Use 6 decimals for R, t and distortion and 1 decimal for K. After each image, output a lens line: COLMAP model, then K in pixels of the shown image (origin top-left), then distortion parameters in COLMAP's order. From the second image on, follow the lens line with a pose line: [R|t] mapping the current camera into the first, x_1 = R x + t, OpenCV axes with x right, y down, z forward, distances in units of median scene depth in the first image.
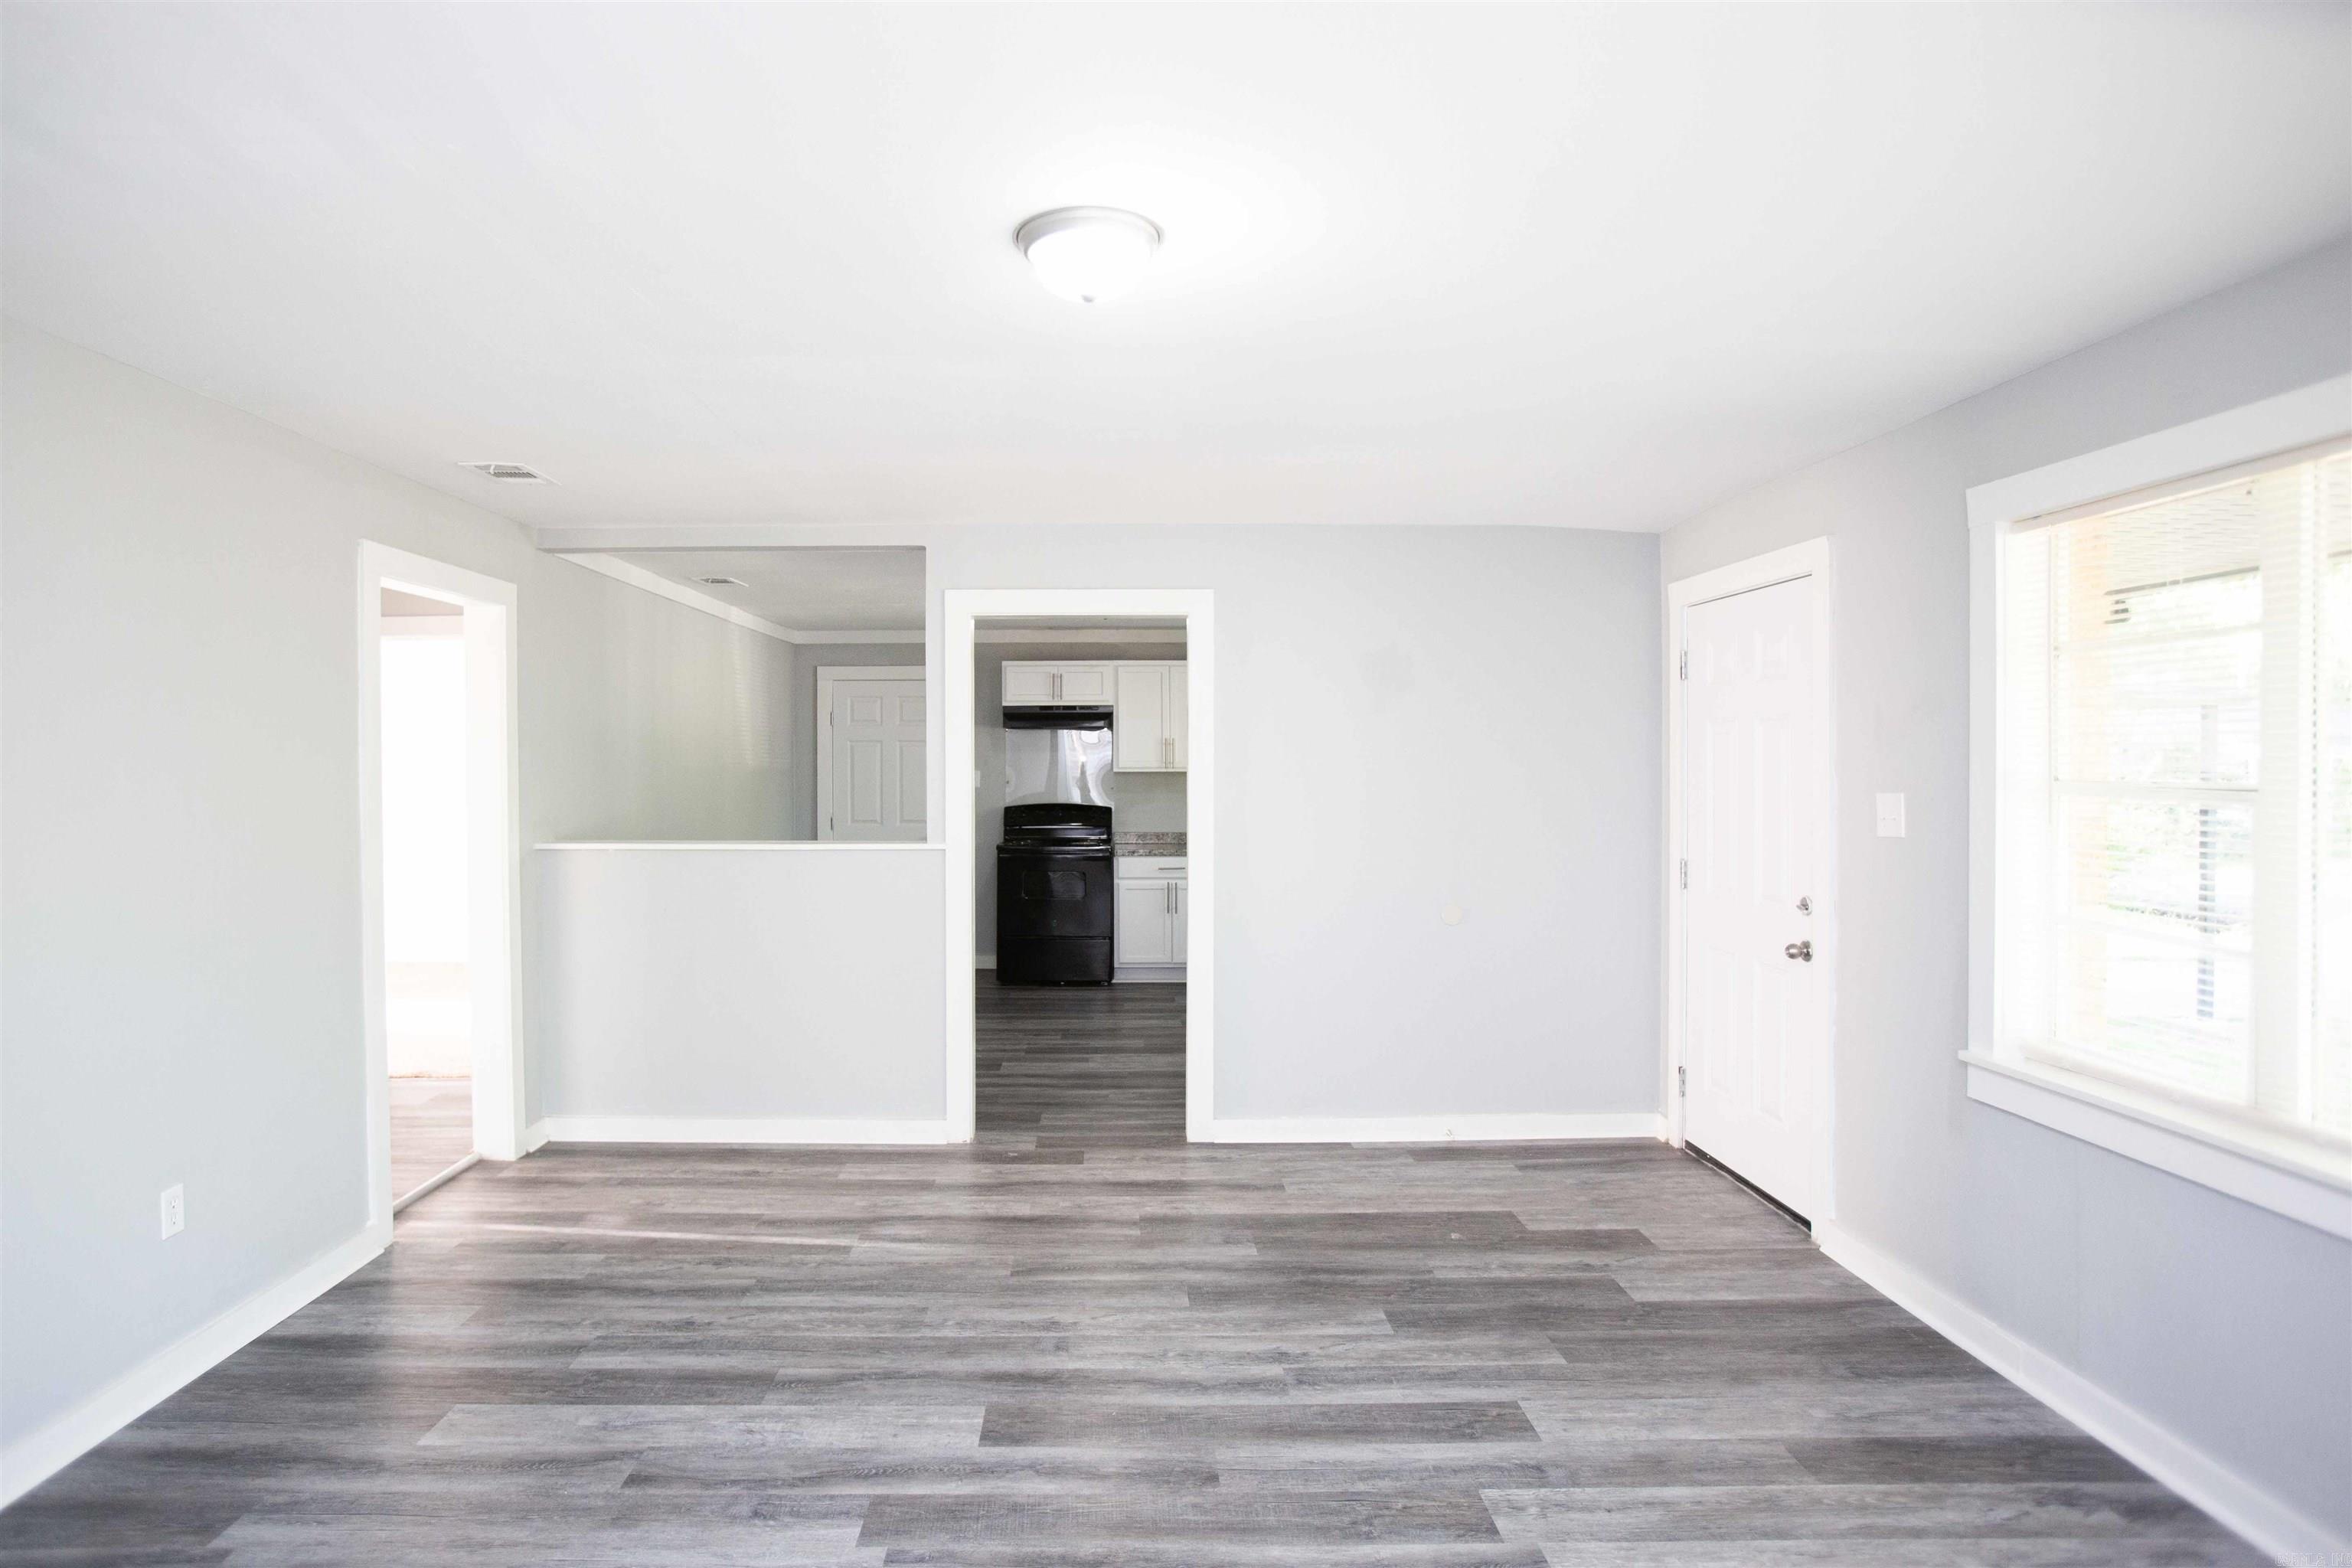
lens RADIAL K [[1304.5, 0, 1116.5], [0, 1304.5, 773.6], [0, 0, 1]] dist [-0.075598, 0.054425]
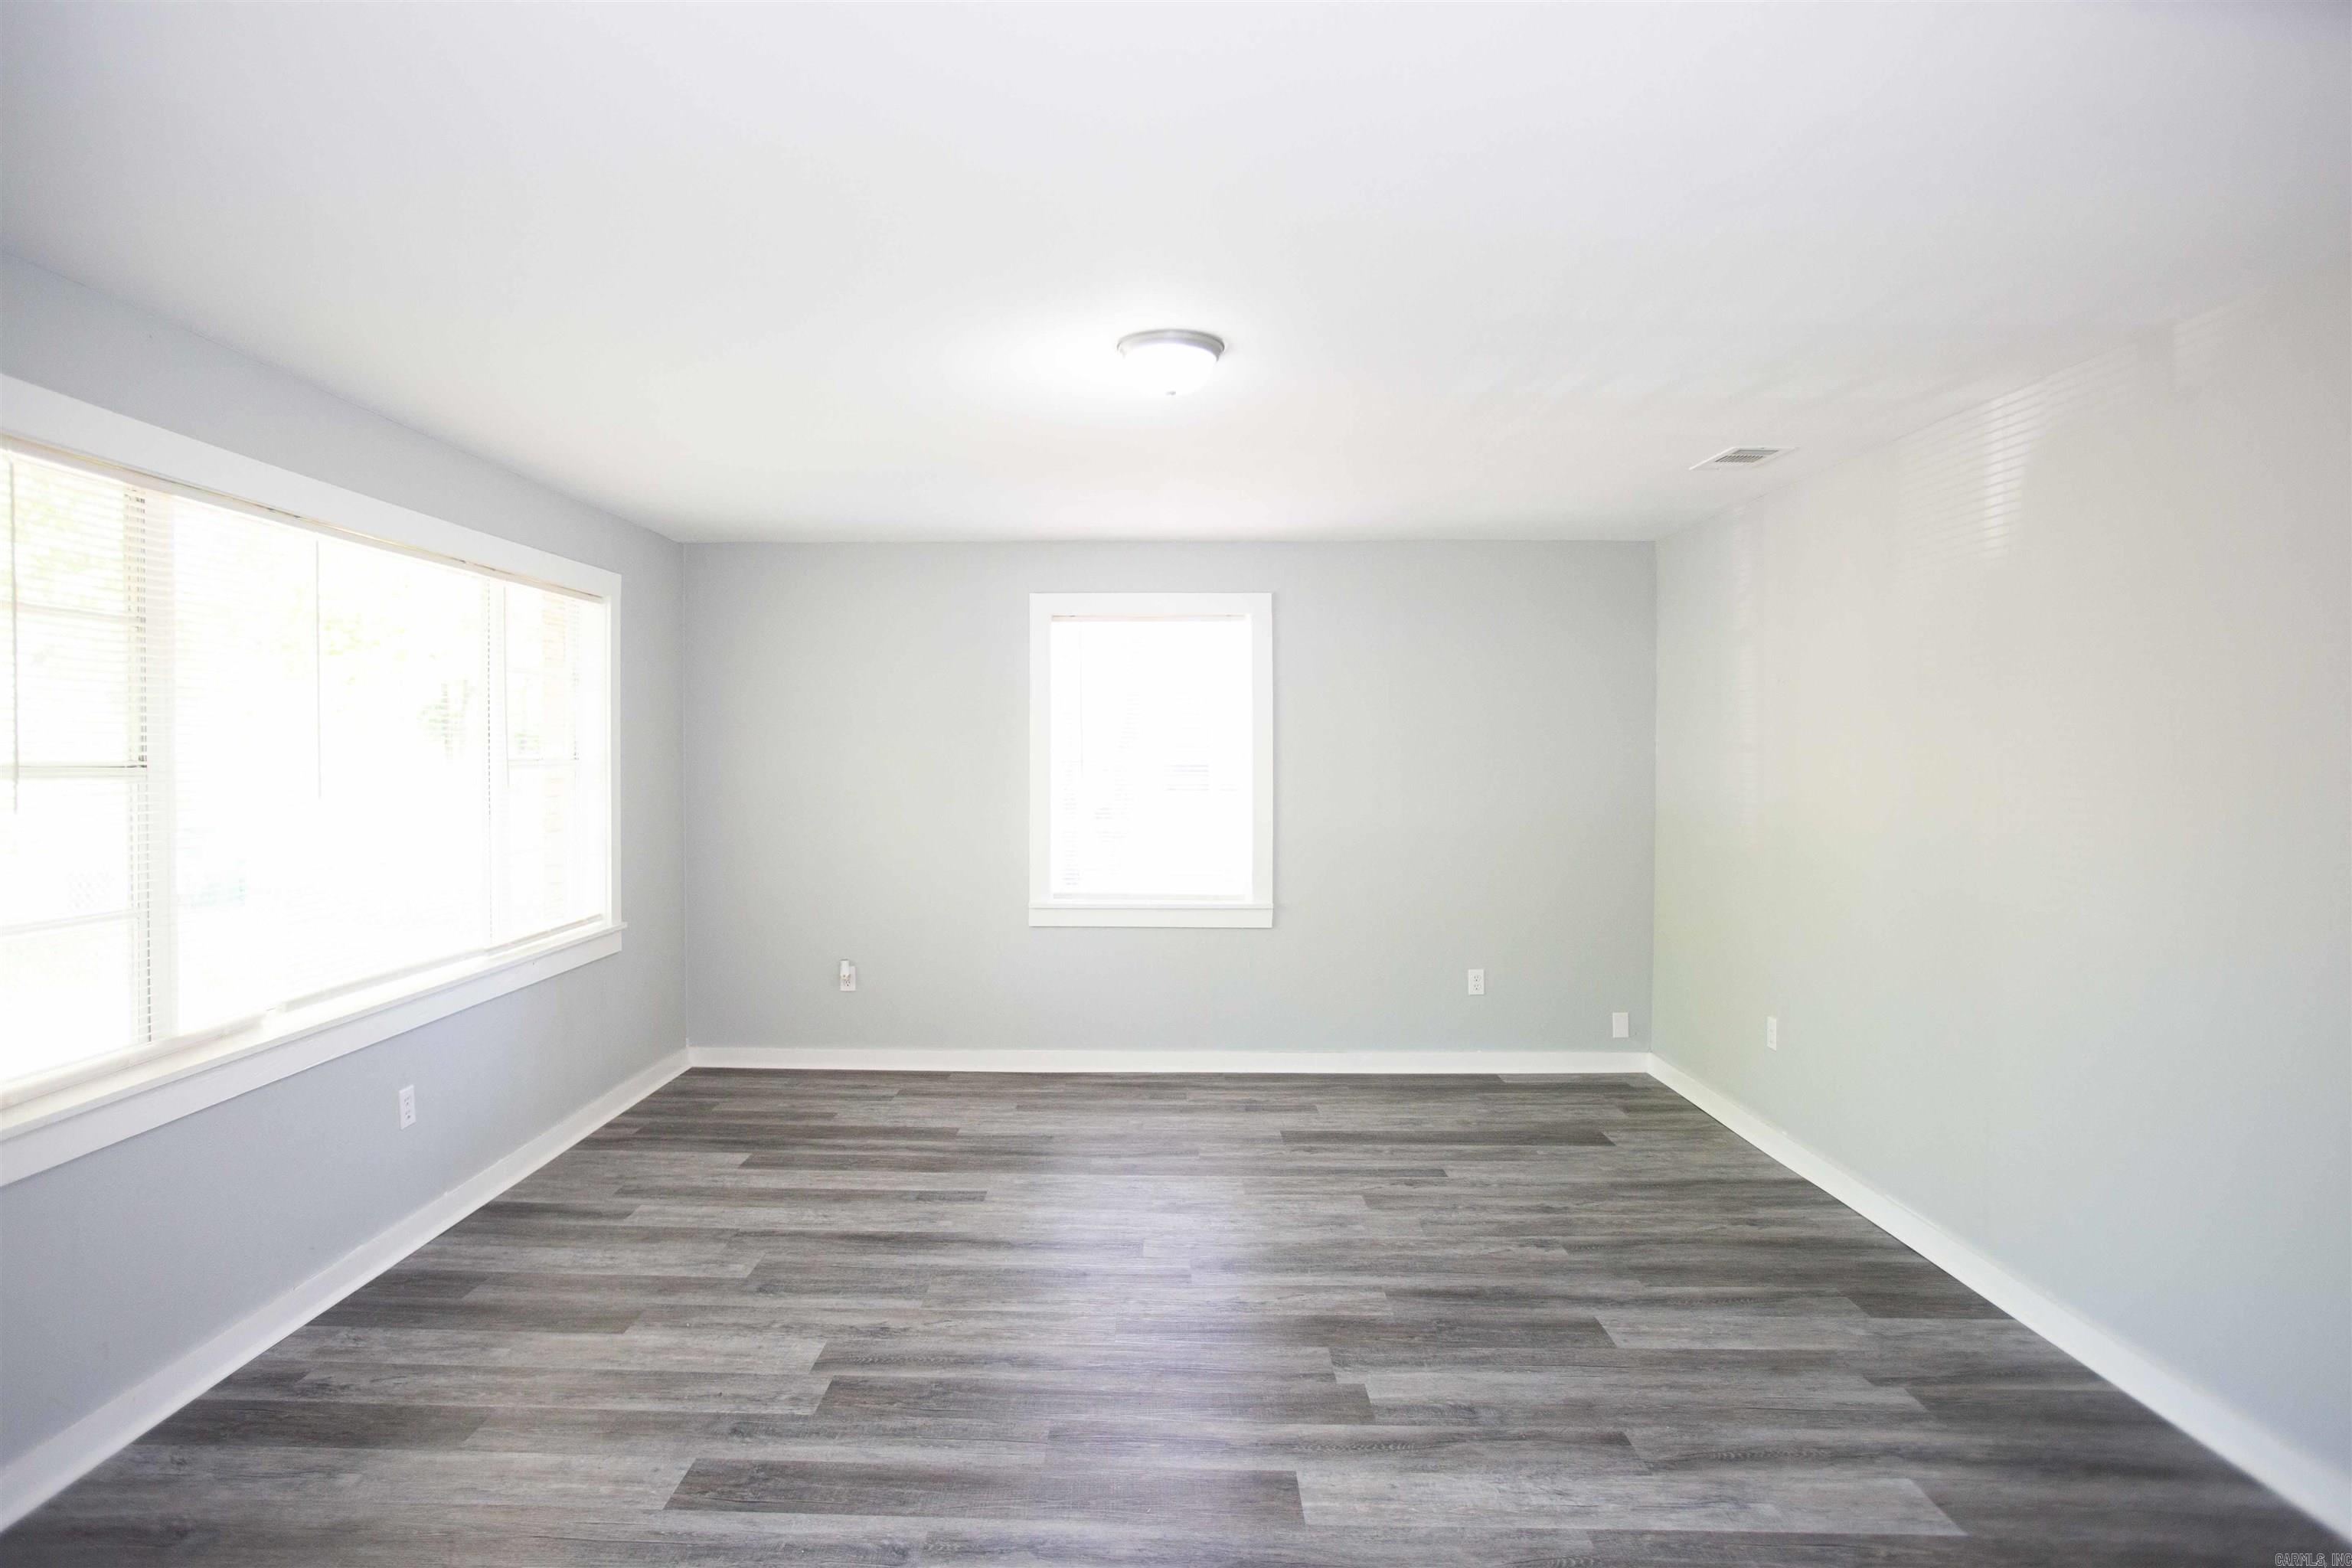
lens RADIAL K [[1304.5, 0, 1116.5], [0, 1304.5, 773.6], [0, 0, 1]] dist [-0.075598, 0.054425]
pose [[-0.999218, 0.001193, 0.039526, -0.016566], [0.002256, 0.999637, 0.026844, -0.009302], [-0.039479, 0.026912, -0.998858, 2.154216]]
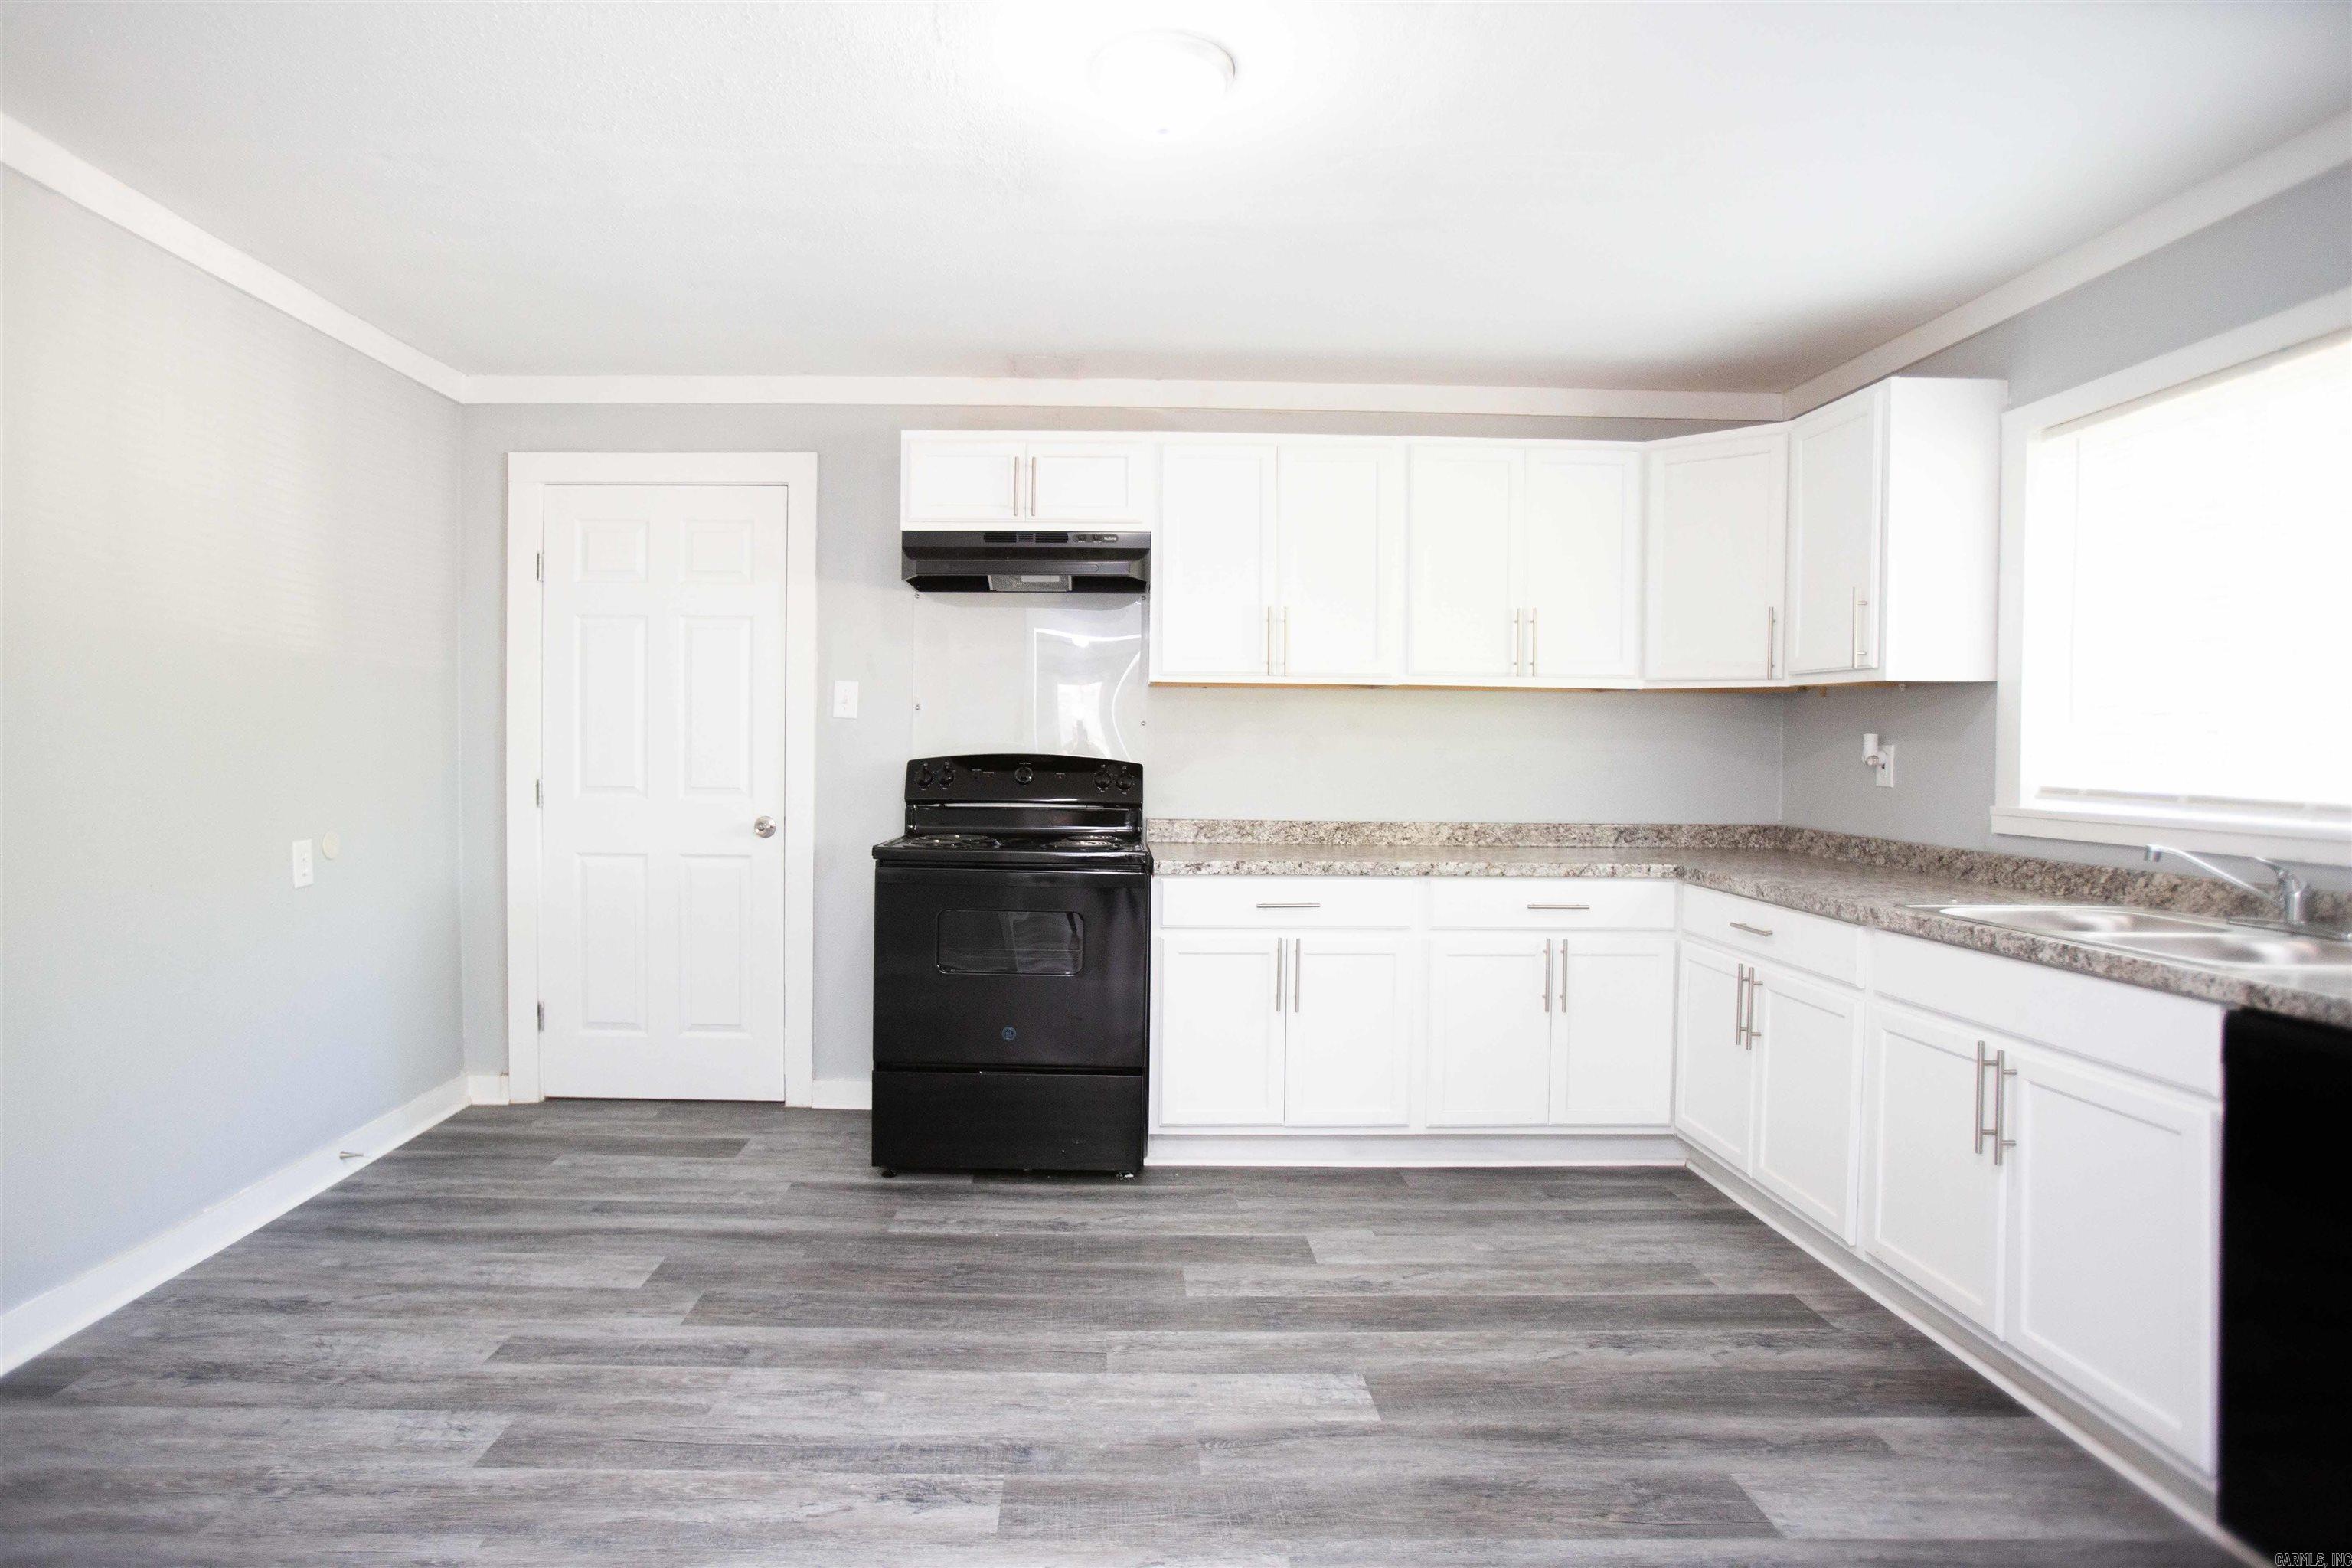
lens RADIAL K [[1304.5, 0, 1116.5], [0, 1304.5, 773.6], [0, 0, 1]] dist [-0.075598, 0.054425]
pose [[0.999899, 0.013708, -0.003704, -0.001263], [-0.013710, 0.999906, -0.000623, 0.003468], [0.003695, 0.000674, 0.999993, 0.064212]]
